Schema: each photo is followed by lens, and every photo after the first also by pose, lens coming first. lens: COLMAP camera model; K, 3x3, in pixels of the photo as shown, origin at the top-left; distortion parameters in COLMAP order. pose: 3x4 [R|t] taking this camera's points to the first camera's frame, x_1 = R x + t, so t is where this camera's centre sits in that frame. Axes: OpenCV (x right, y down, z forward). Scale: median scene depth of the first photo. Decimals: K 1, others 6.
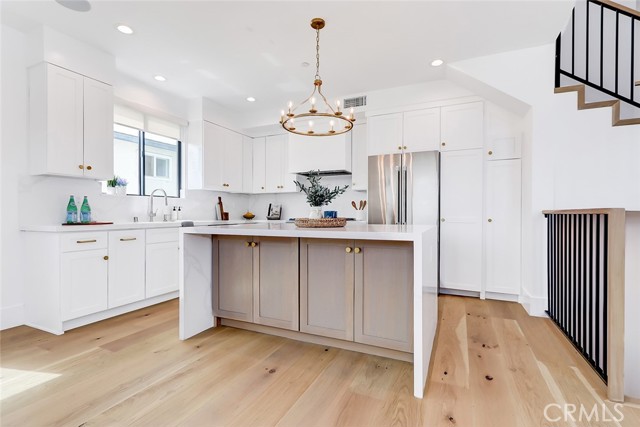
lens RADIAL K [[299.7, 0, 320.0], [0, 299.7, 213.5], [0, 0, 1]] dist [0.000172, -0.000256]
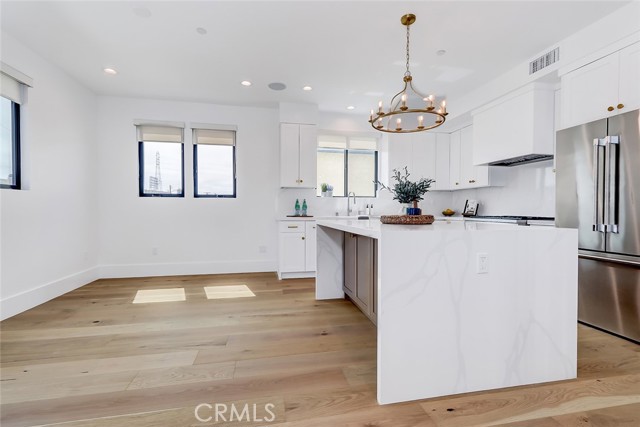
lens RADIAL K [[290.8, 0, 320.0], [0, 290.8, 213.5], [0, 0, 1]] dist [-0.002285, -0.000202]
pose [[0.588580, 0.011699, -0.808354, 0.561176], [-0.002452, 0.999917, 0.012686, -0.000567], [0.808435, -0.005485, 0.588560, 0.178871]]
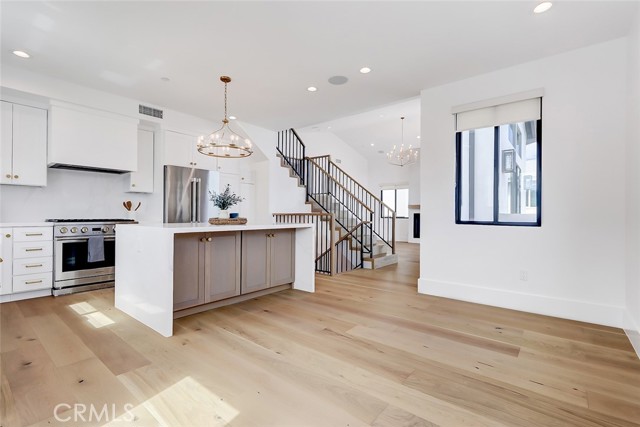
lens RADIAL K [[299.7, 0, 320.0], [0, 299.7, 213.5], [0, 0, 1]] dist [0.000172, -0.000256]
pose [[0.248000, 0.008190, 0.968725, -1.150971], [-0.003278, 0.999966, -0.007615, 0.003339], [-0.968754, -0.001287, 0.248019, 0.210858]]
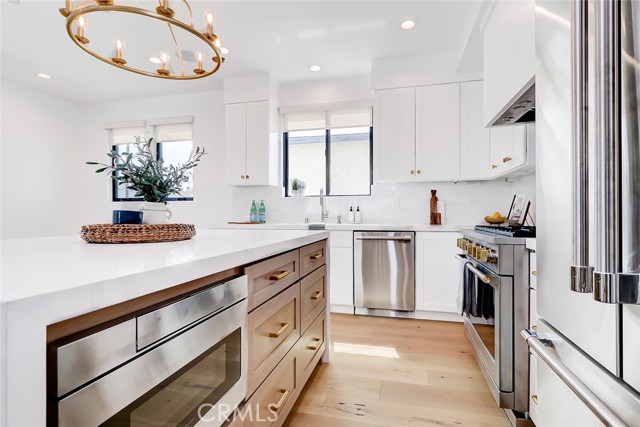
lens RADIAL K [[336.3, 0, 320.0], [0, 336.3, 213.5], [0, 0, 1]] dist [-0.003298, -0.000304]
pose [[0.180748, -0.003065, -0.983525, 0.646346], [0.000619, 0.999995, -0.003002, 0.000083], [0.983529, -0.000066, 0.180749, 1.086490]]
